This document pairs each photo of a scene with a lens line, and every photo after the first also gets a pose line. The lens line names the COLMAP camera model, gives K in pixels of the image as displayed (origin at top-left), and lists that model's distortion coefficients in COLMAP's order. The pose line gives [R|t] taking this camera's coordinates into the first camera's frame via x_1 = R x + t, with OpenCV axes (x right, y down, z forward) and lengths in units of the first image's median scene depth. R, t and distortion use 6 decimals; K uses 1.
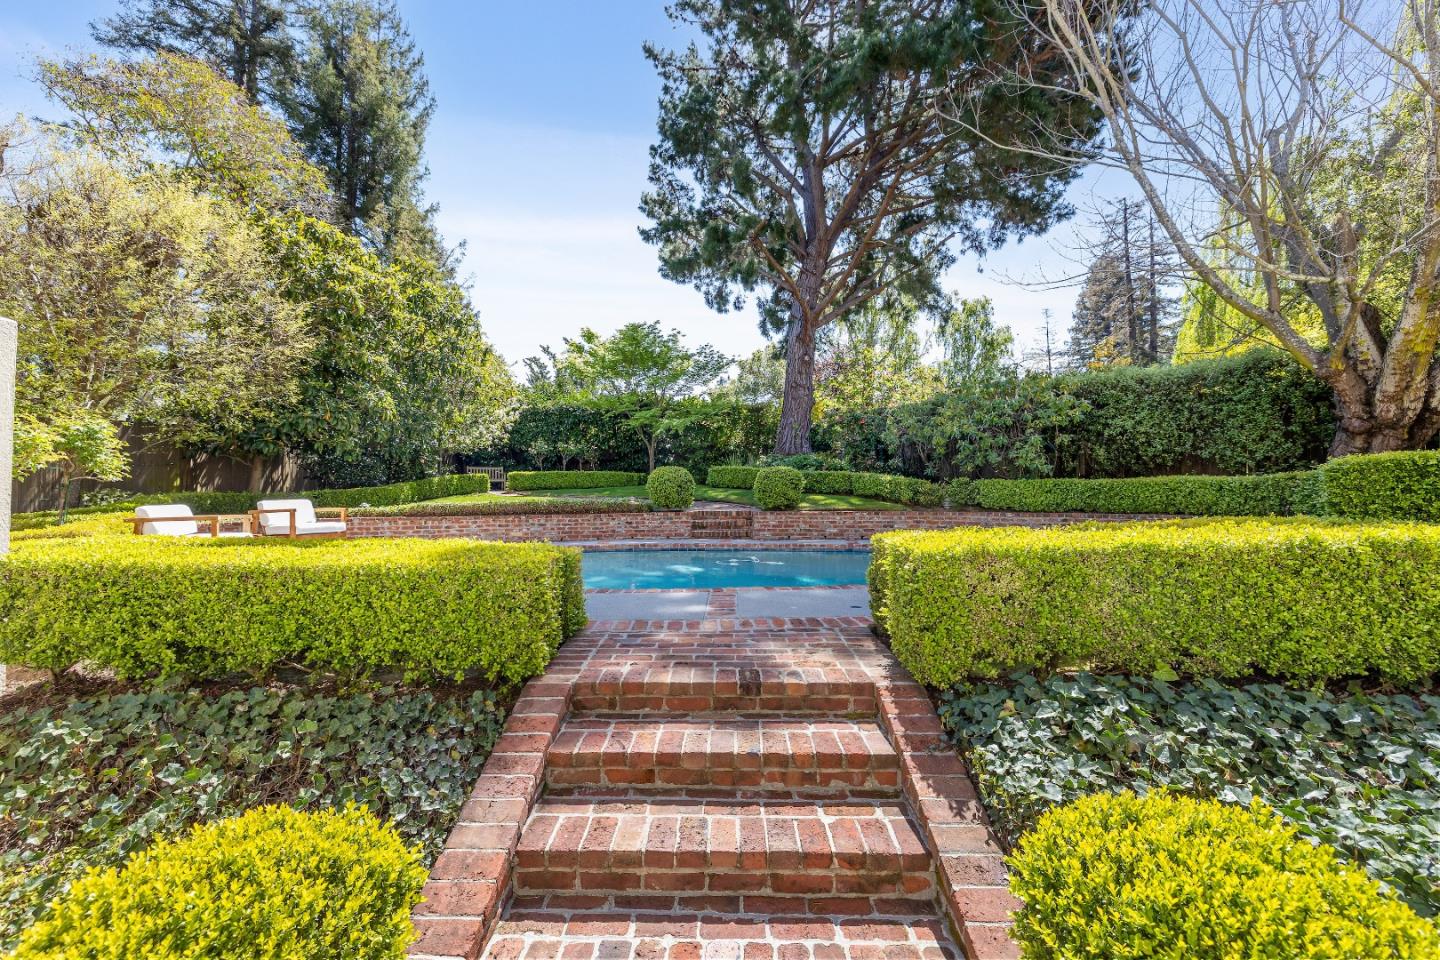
lens RADIAL K [[606.0, 0, 716.6], [0, 606.0, 474.8], [0, 0, 1]] dist [0.001574, -0.000132]
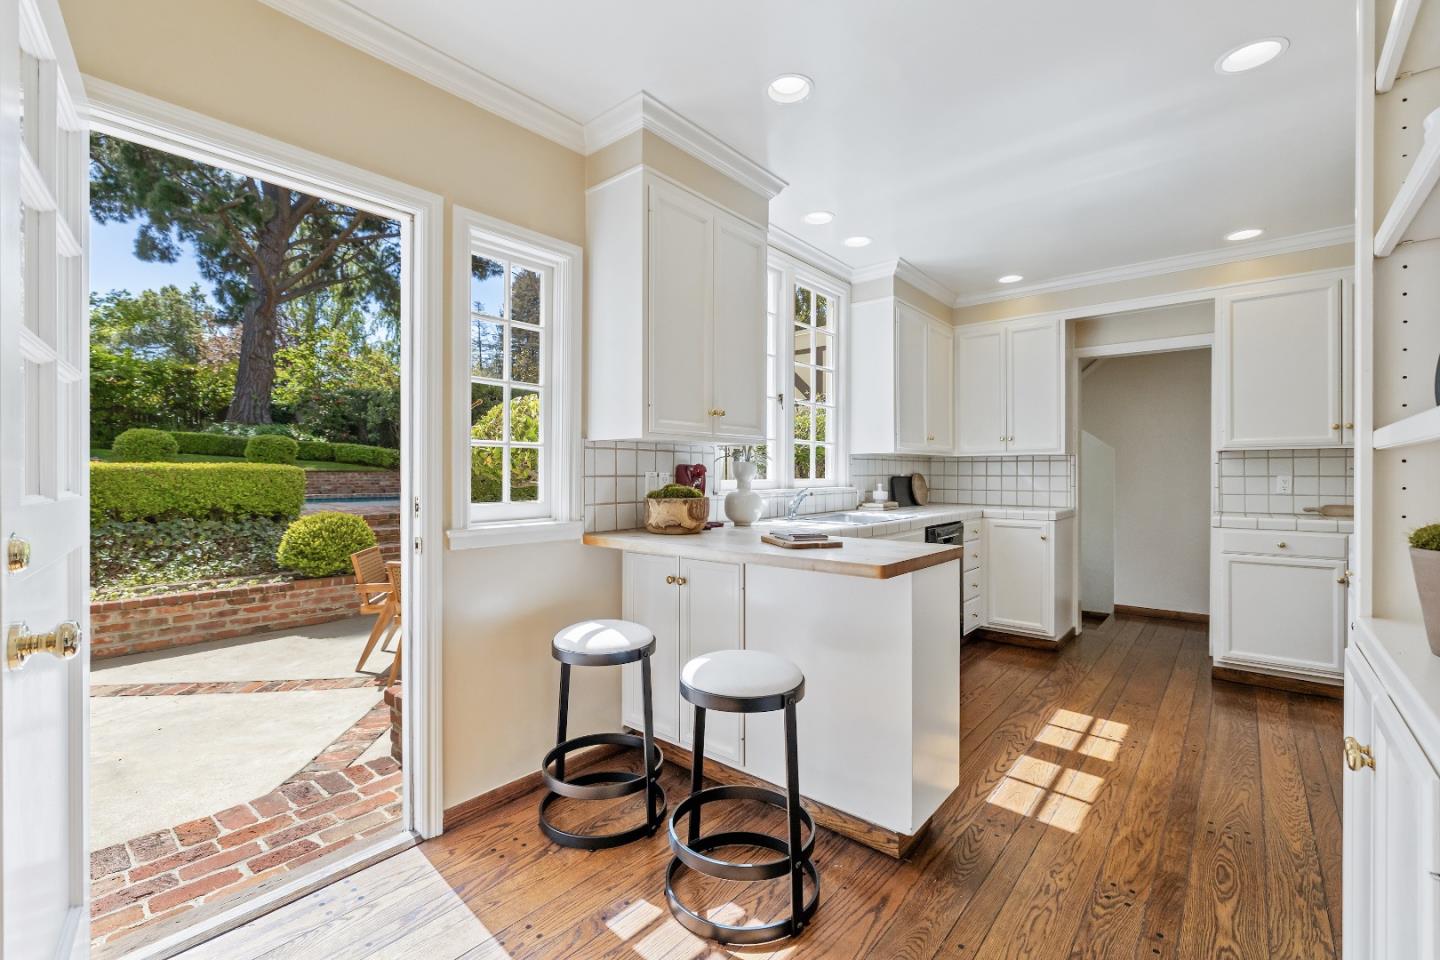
lens RADIAL K [[627.5, 0, 725.5], [0, 627.5, 477.0], [0, 0, 1]] dist [0.000020, -0.000224]
pose [[0.636579, 0.003266, 0.771205, -0.158756], [-0.029587, 0.999358, 0.020190, 0.010096], [-0.770644, -0.035671, 0.636267, -0.265535]]
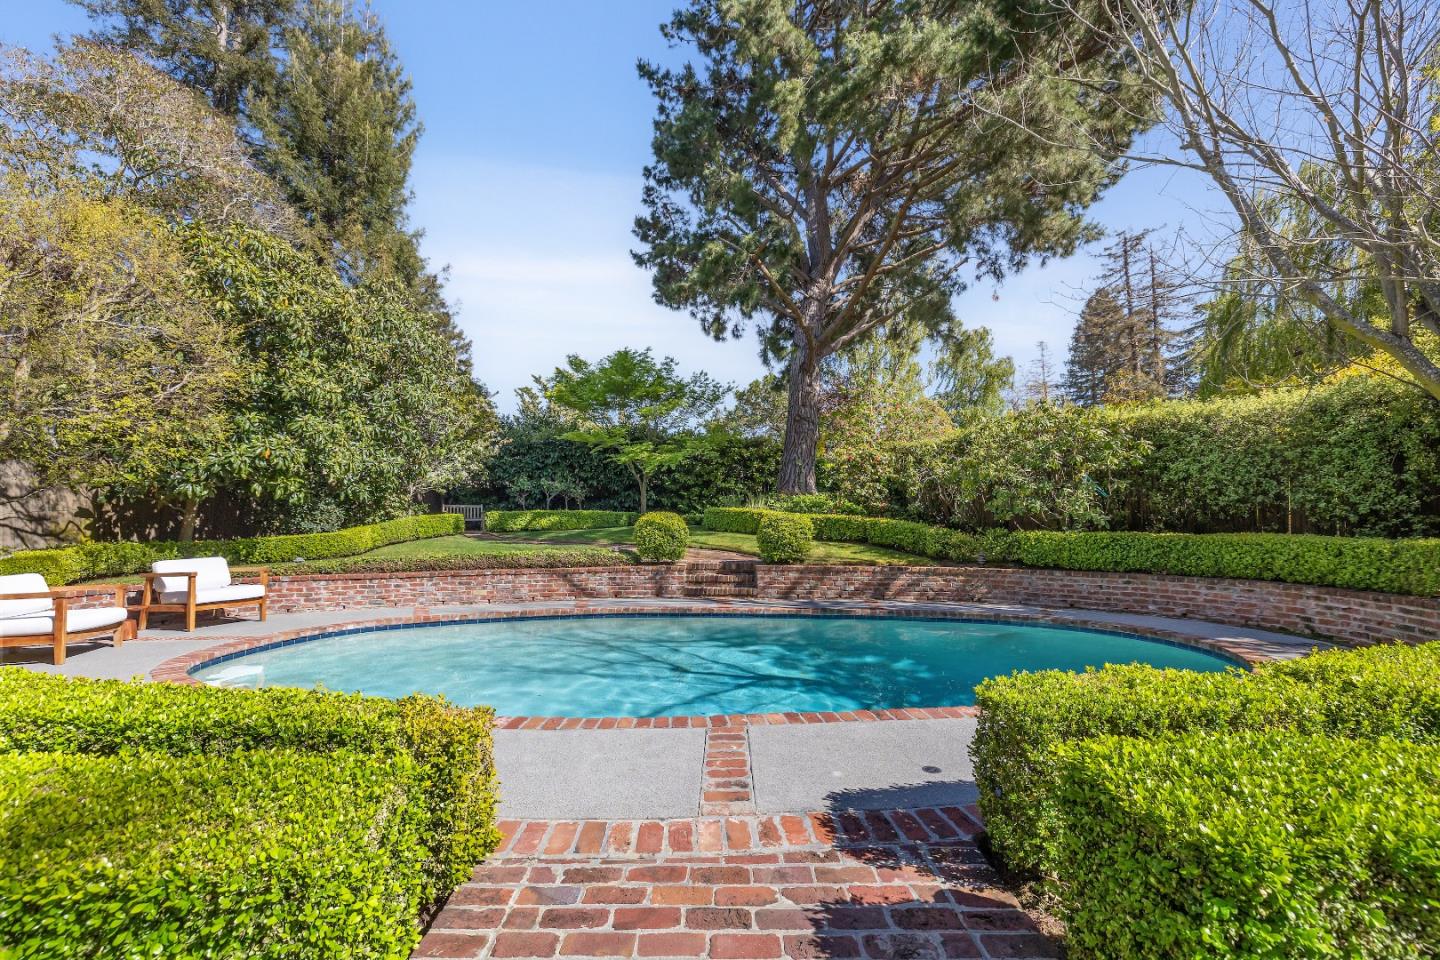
lens RADIAL K [[604.7, 0, 720.0], [0, 604.7, 480.0], [0, 0, 1]] dist [-0.002336, -0.000069]
pose [[0.999911, 0.002735, 0.013056, -0.001610], [-0.002207, 0.999184, -0.040330, -0.014749], [-0.013155, 0.040298, 0.999101, 0.073490]]
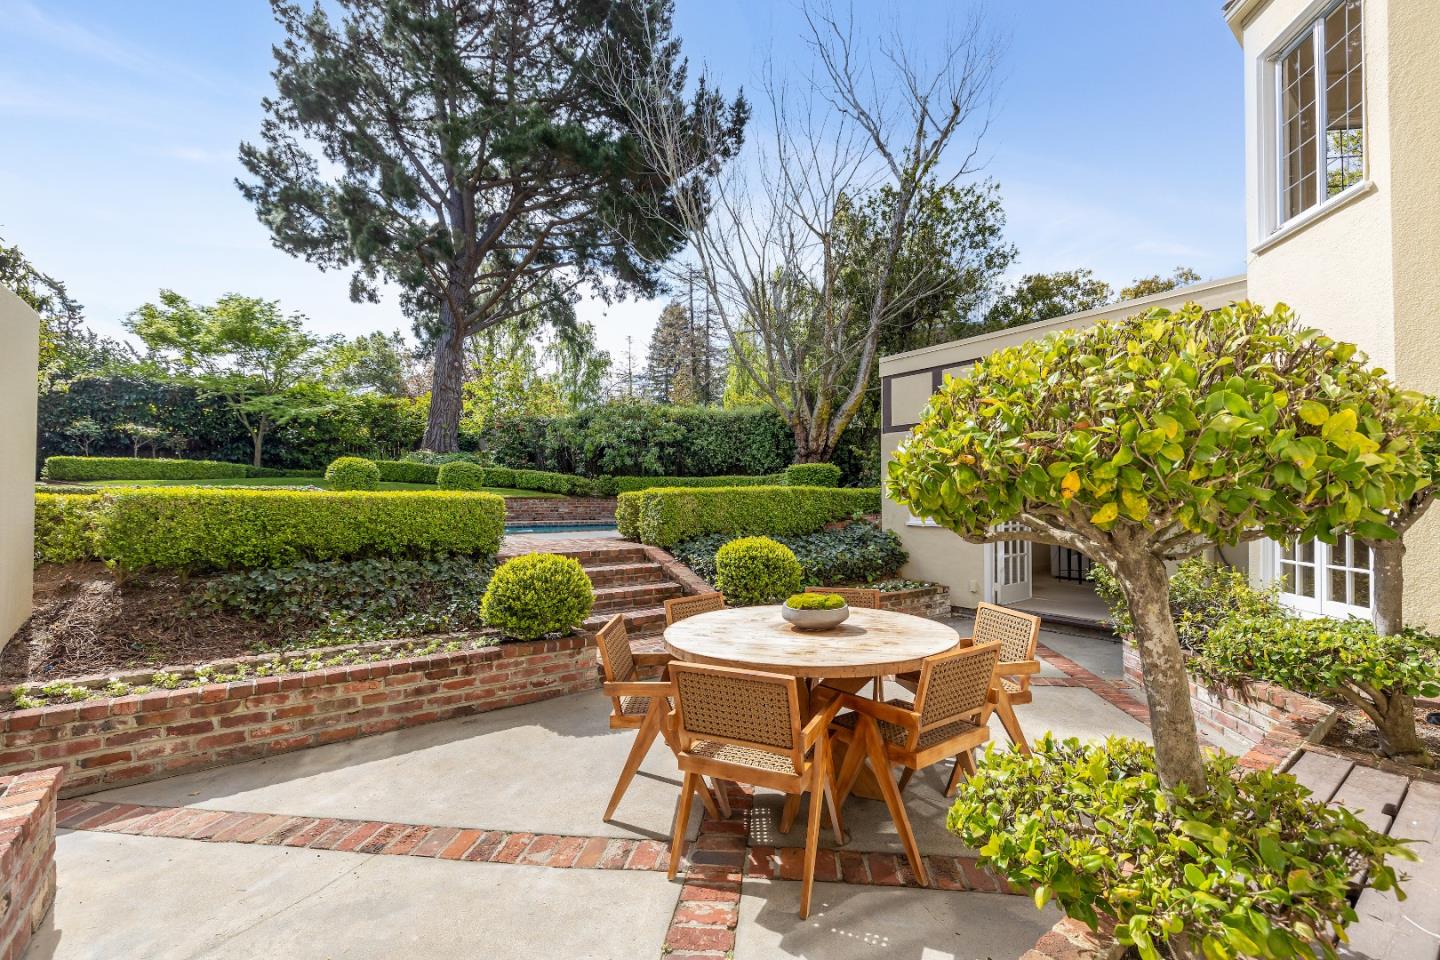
lens RADIAL K [[624.9, 0, 718.1], [0, 624.9, 492.1], [0, 0, 1]] dist [0.001094, 0.000275]
pose [[0.793480, 0.011696, 0.608484, -0.136582], [-0.023033, 0.999676, 0.010821, 0.011764], [-0.608161, -0.022601, 0.793492, -0.153558]]
